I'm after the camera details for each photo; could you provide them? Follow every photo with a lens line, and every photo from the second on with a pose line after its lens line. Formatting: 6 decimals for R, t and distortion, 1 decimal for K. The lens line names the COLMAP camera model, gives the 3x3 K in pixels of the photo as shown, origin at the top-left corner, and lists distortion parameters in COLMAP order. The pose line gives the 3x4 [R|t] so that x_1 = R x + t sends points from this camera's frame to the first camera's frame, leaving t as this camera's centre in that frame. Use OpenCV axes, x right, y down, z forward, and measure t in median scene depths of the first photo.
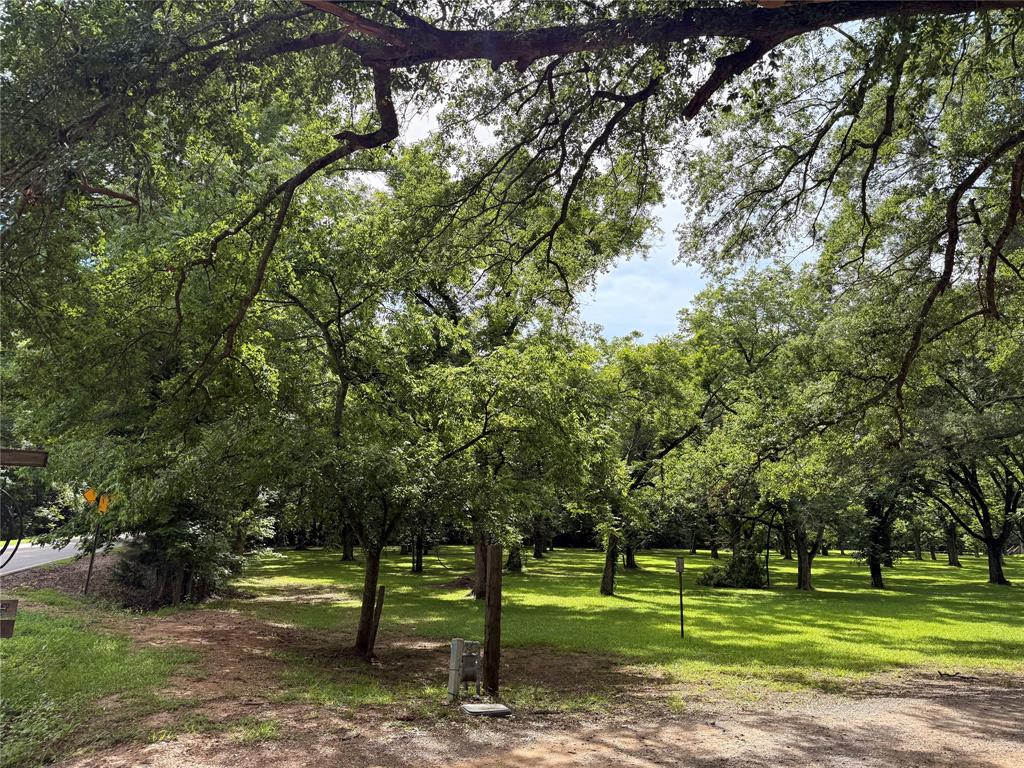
lens RADIAL K [[723.5, 0, 523.8], [0, 723.5, 386.8], [0, 0, 1]] dist [0.112543, -0.186288]
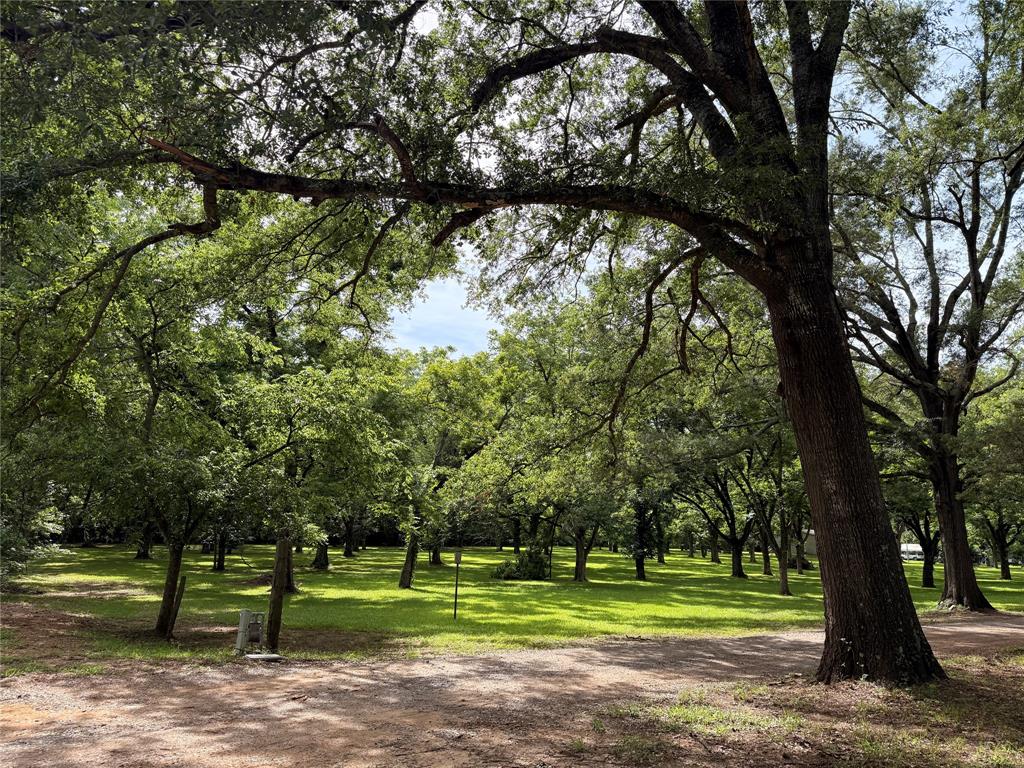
lens RADIAL K [[723.5, 0, 523.8], [0, 723.5, 386.8], [0, 0, 1]] dist [0.112543, -0.186288]
pose [[0.971137, 0.055204, 0.232045, 0.025142], [-0.055495, 0.998445, -0.005281, -0.029363], [-0.231975, -0.007749, 0.972691, -0.151717]]
